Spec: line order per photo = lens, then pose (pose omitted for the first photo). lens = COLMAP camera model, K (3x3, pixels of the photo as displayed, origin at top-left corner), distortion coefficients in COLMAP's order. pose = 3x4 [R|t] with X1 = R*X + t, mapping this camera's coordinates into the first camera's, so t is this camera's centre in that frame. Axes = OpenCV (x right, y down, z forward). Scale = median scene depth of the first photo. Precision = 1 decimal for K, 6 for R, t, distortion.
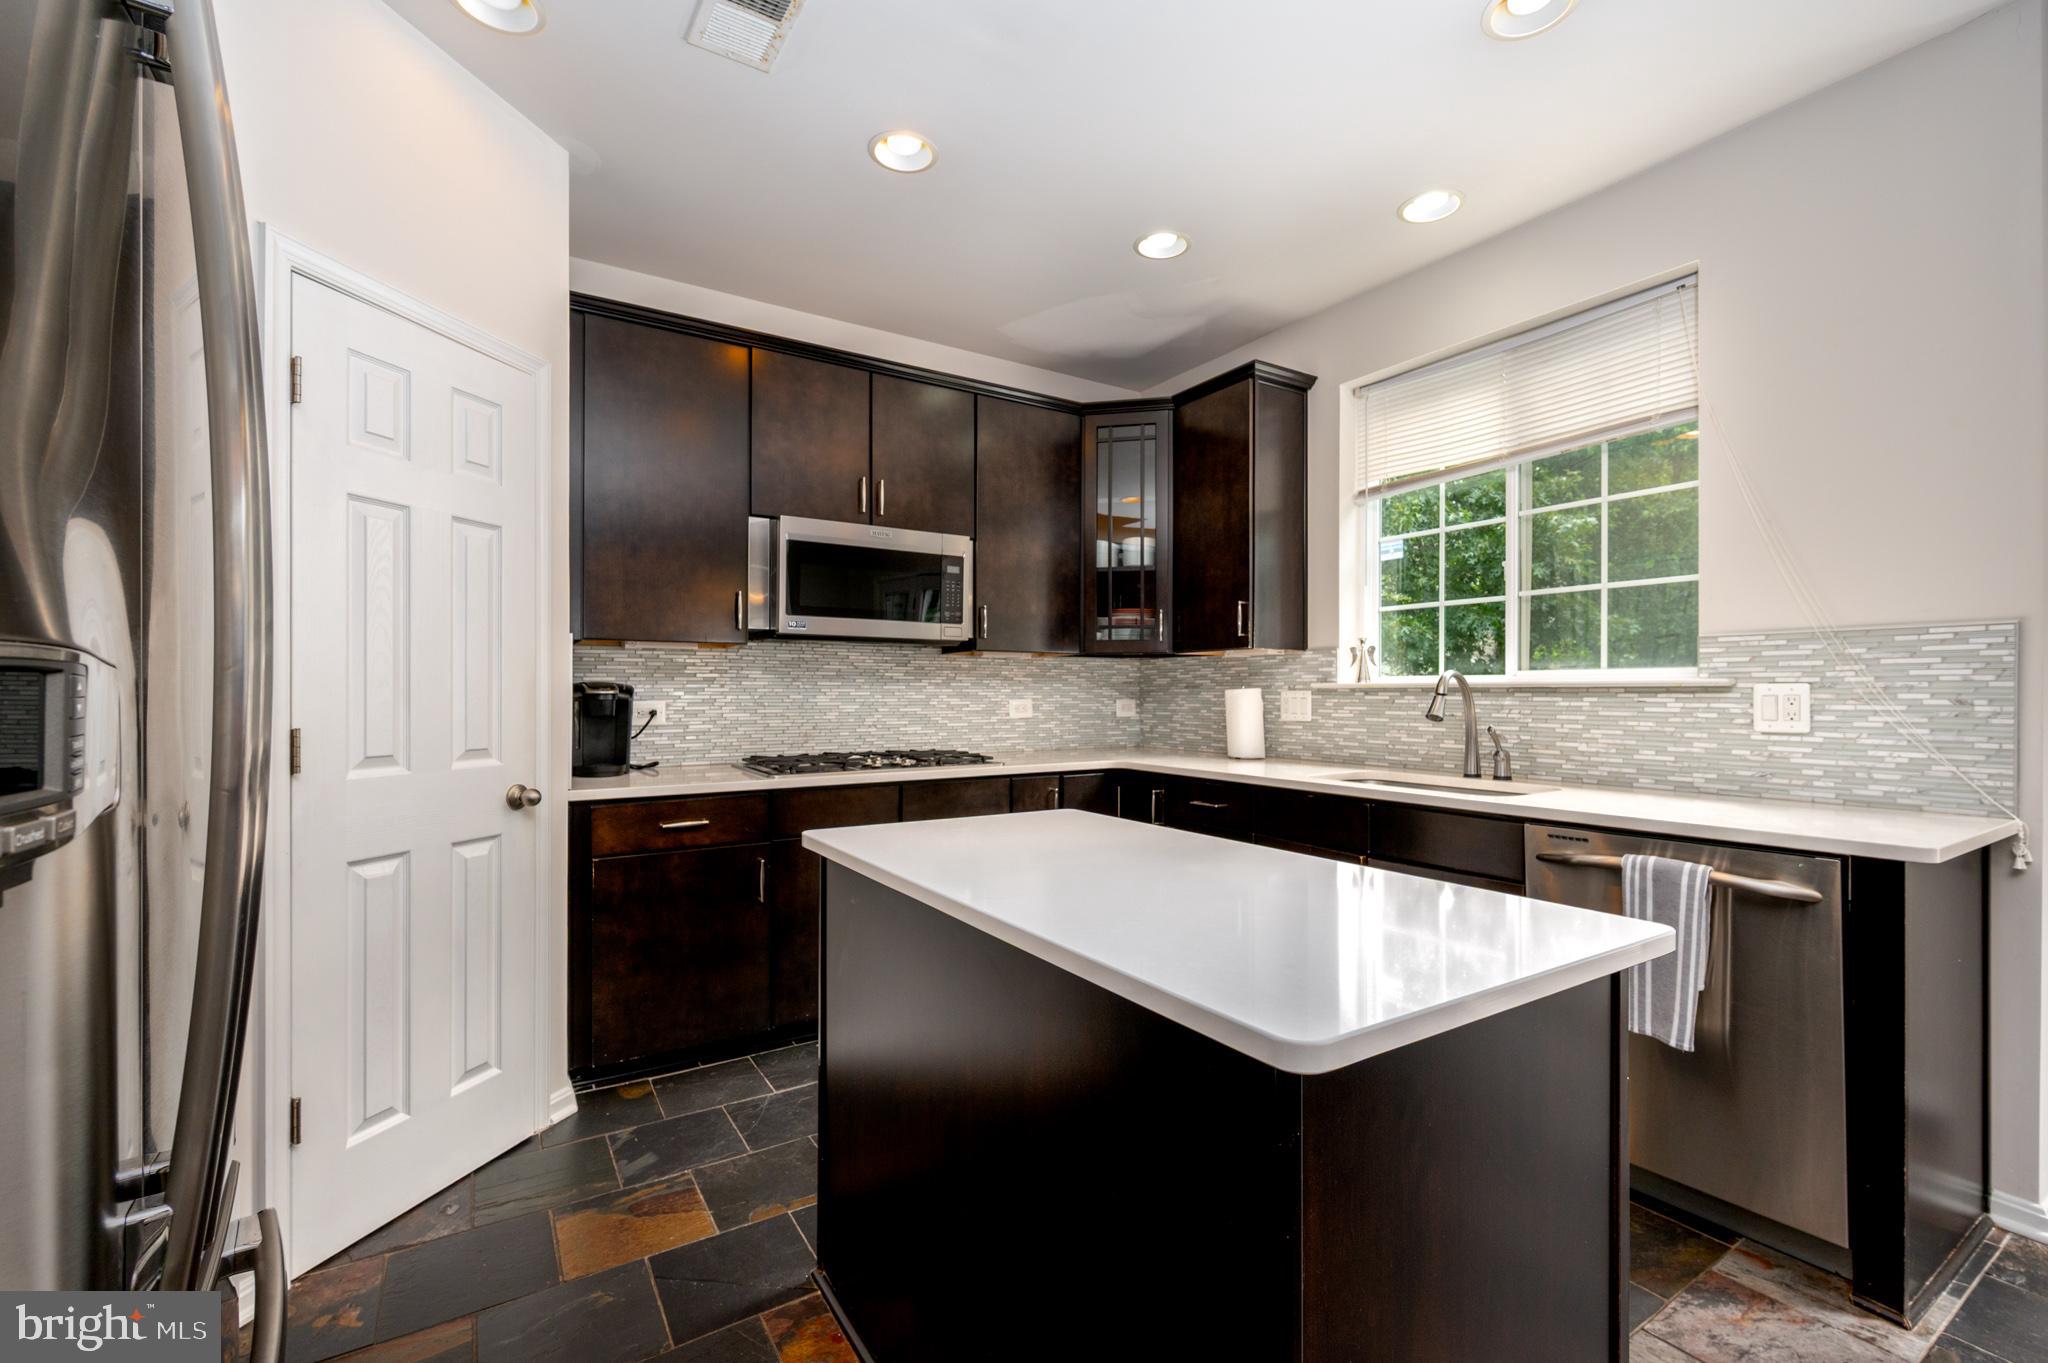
lens RADIAL K [[877.7, 0, 1020.2], [0, 877.7, 690.2], [0, 0, 1]] dist [-0.014643, -0.000113]
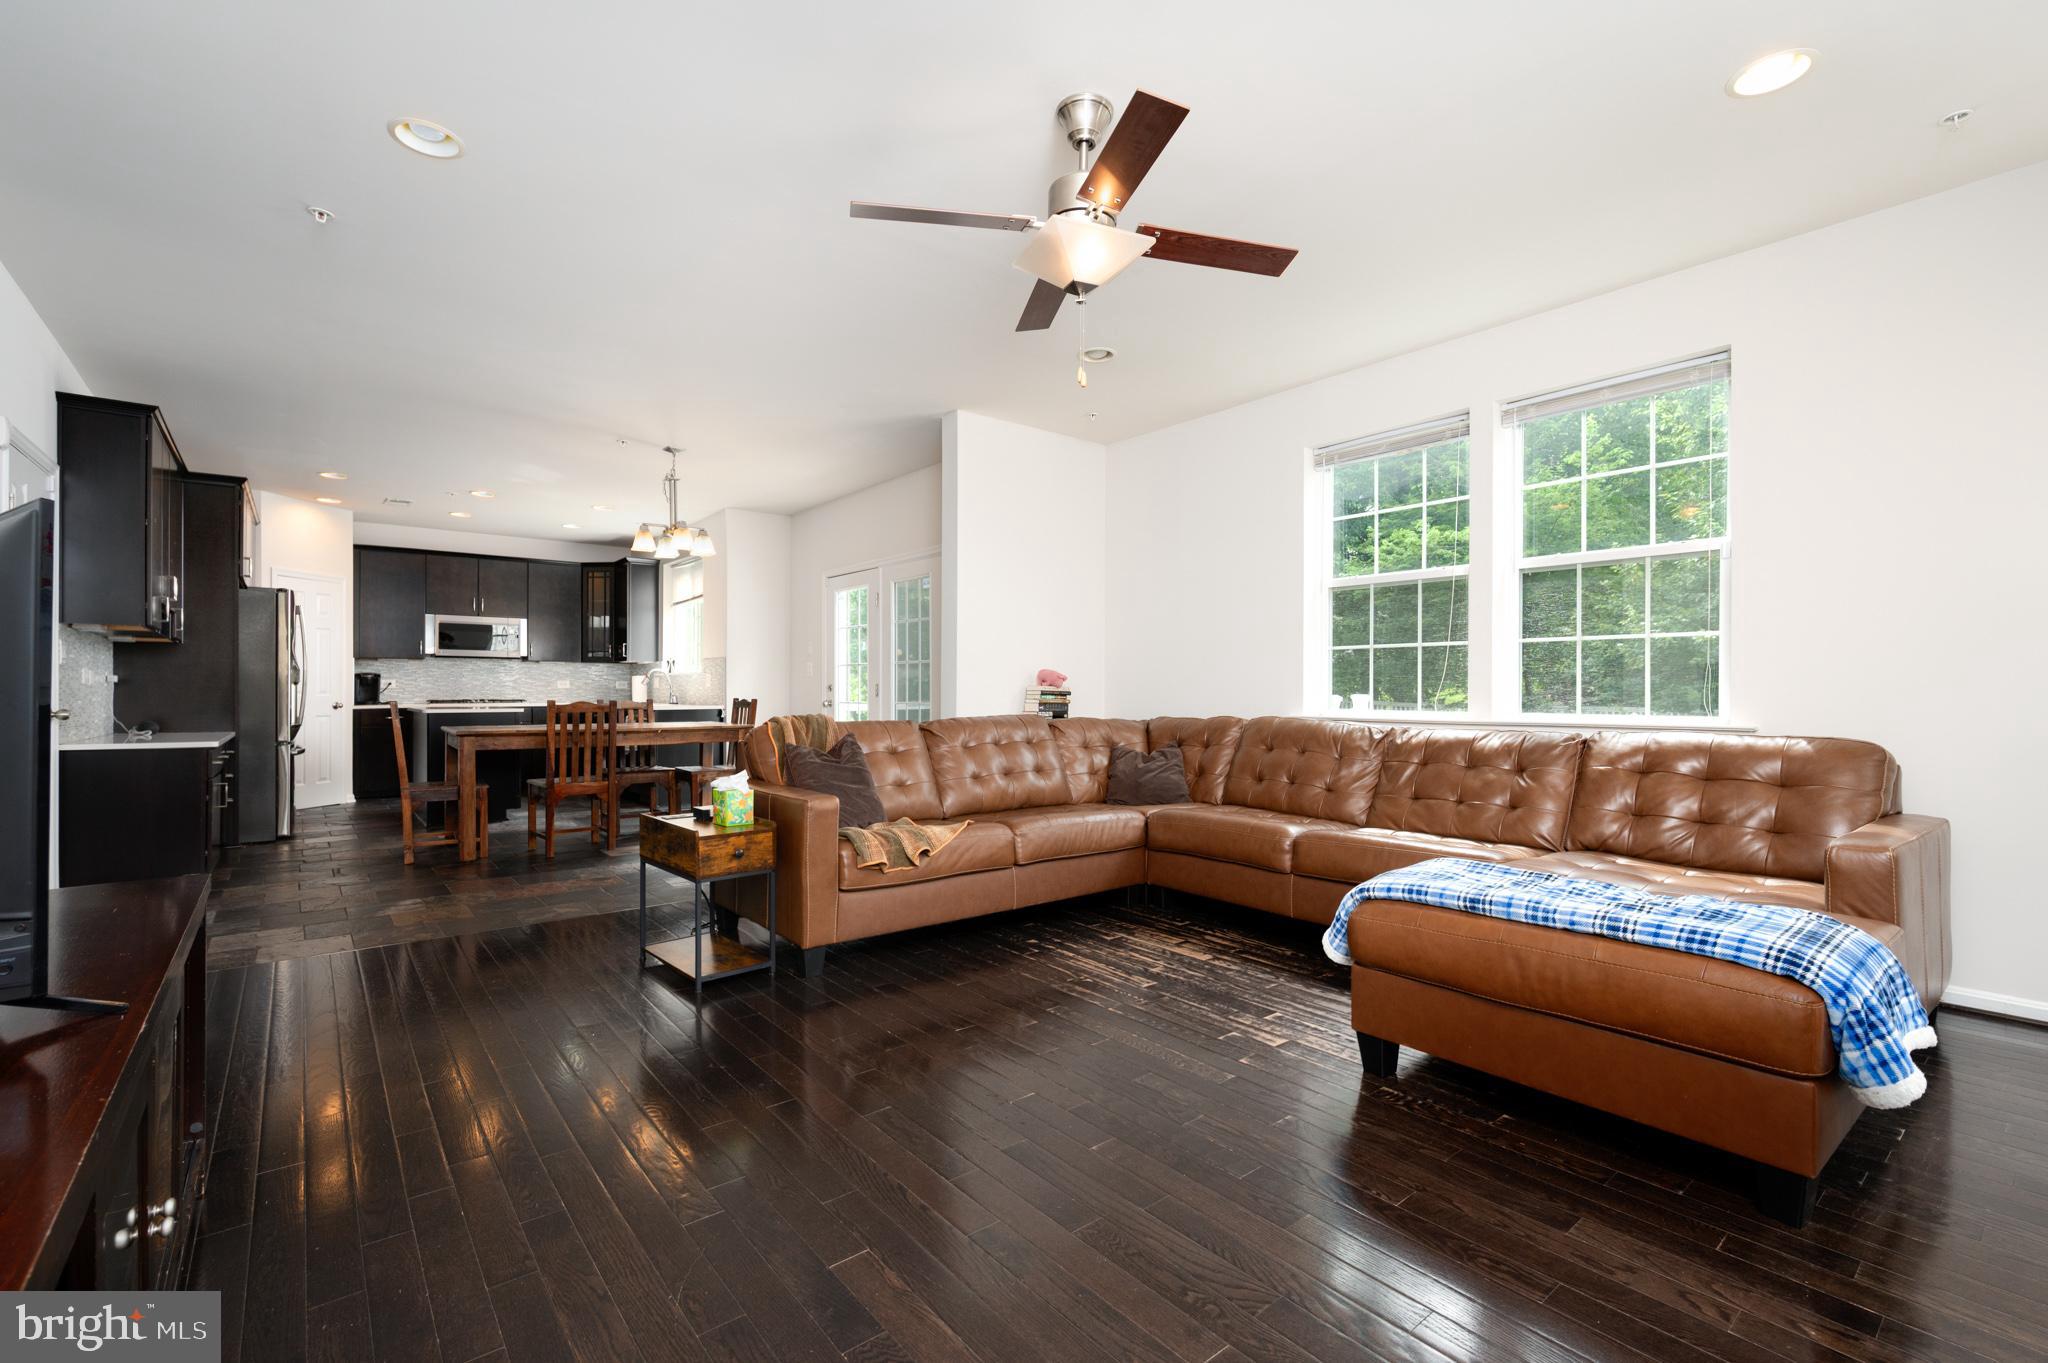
lens RADIAL K [[922.8, 0, 1029.7], [0, 922.8, 685.3], [0, 0, 1]] dist [0.000166, 0.000048]
pose [[0.993261, 0.001248, 0.115889, 1.184737], [-0.001195, 0.999999, -0.000526, 0.027032], [-0.115889, 0.000384, 0.993262, -2.018845]]
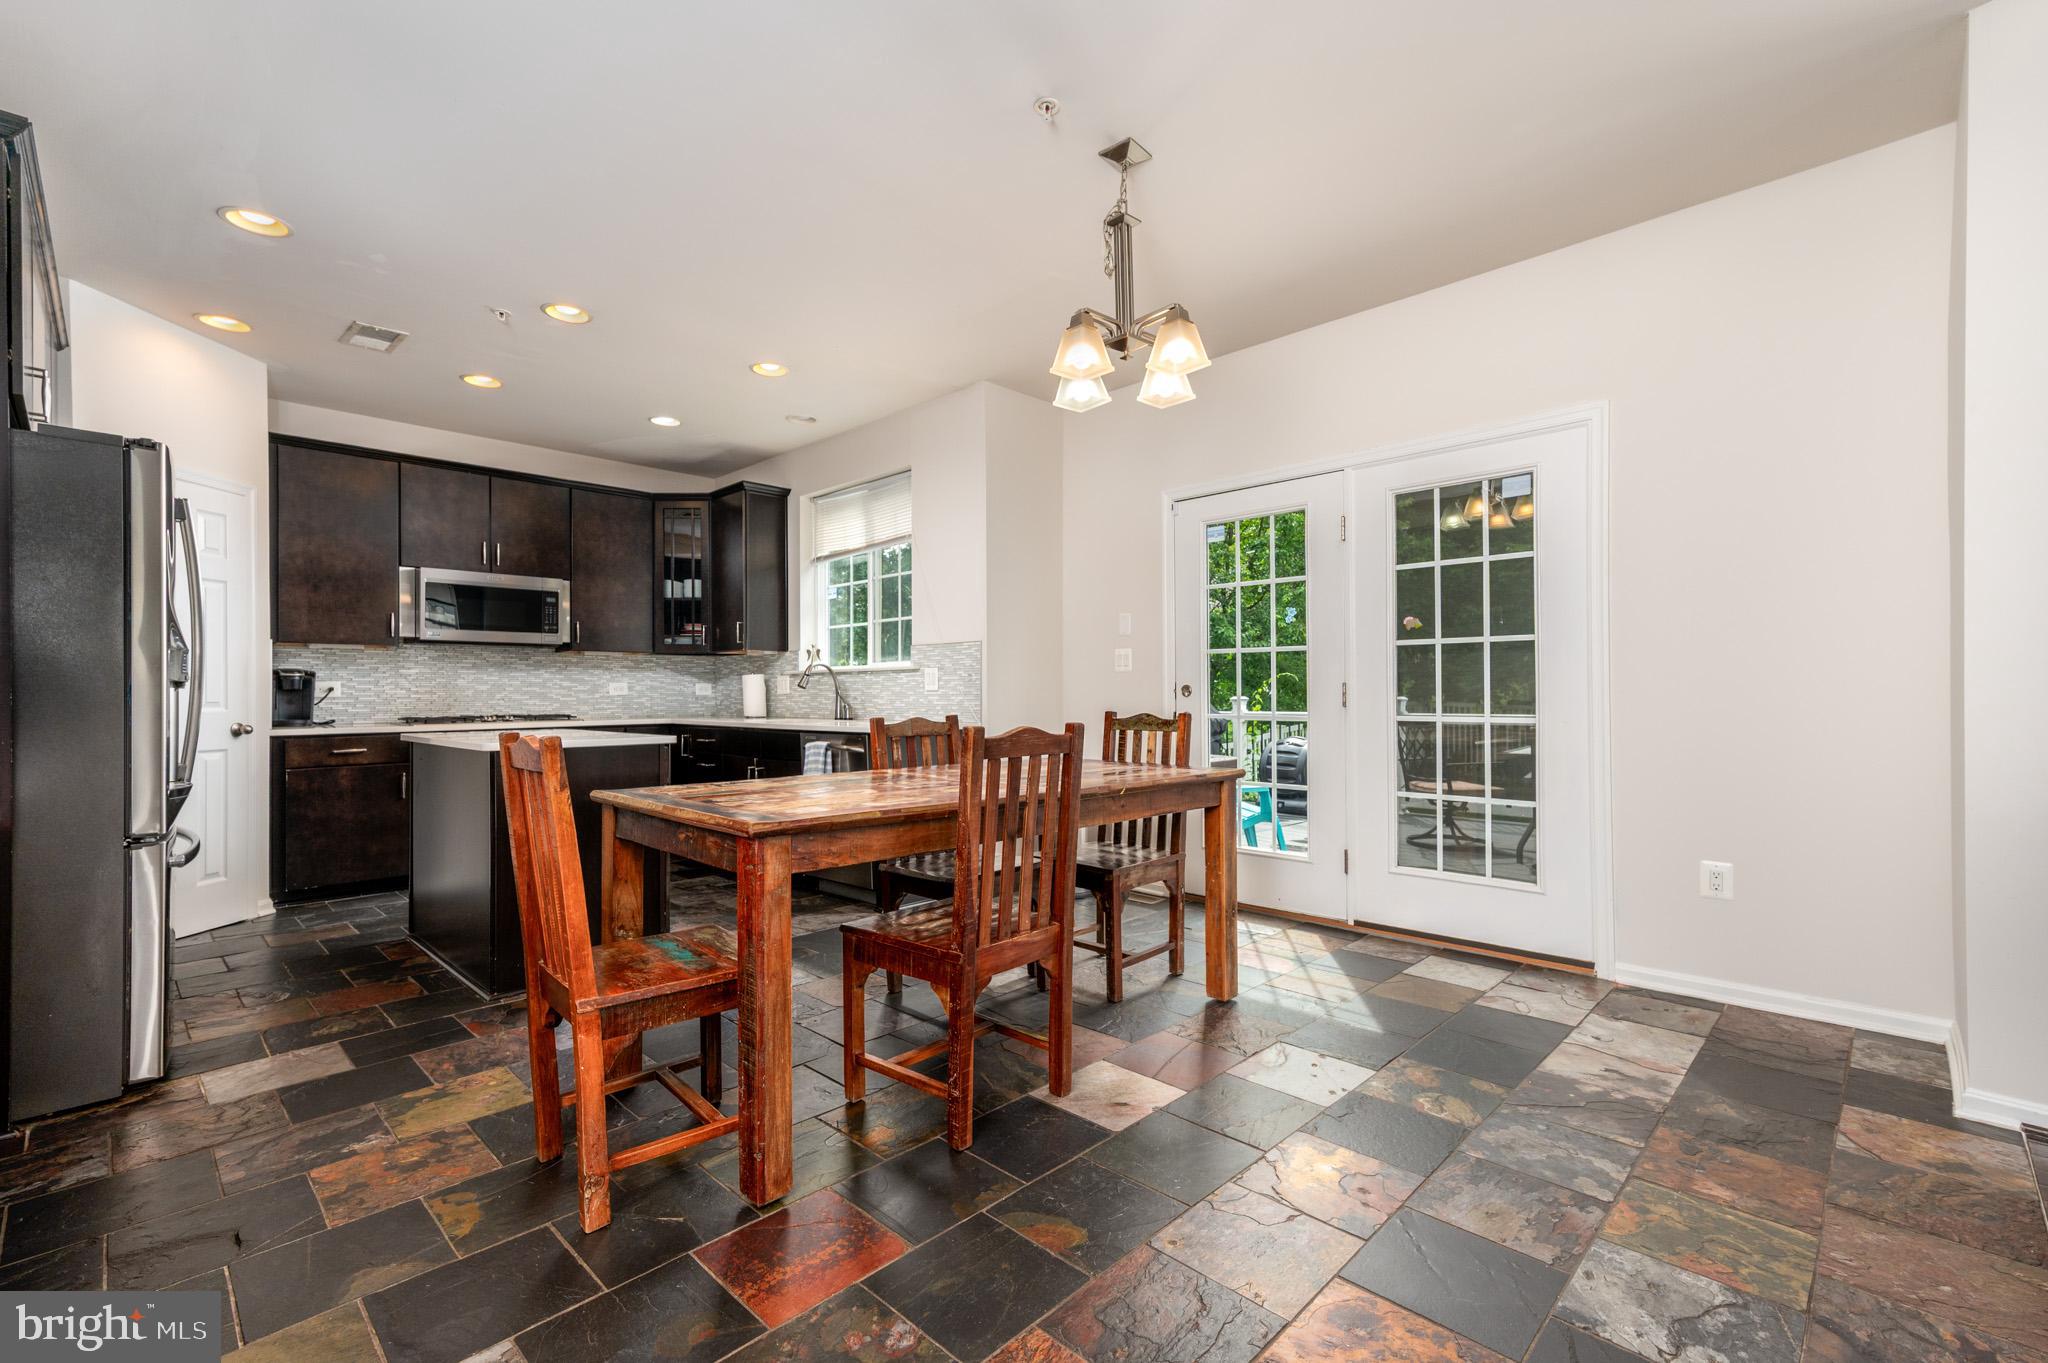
lens RADIAL K [[880.8, 0, 1032.3], [0, 880.8, 687.2], [0, 0, 1]] dist [0.000965, 0.000645]
pose [[0.968193, -0.006050, 0.250130, 0.380197], [0.006851, 0.999974, -0.002333, 0.032193], [-0.250110, 0.003973, 0.968209, -0.797377]]
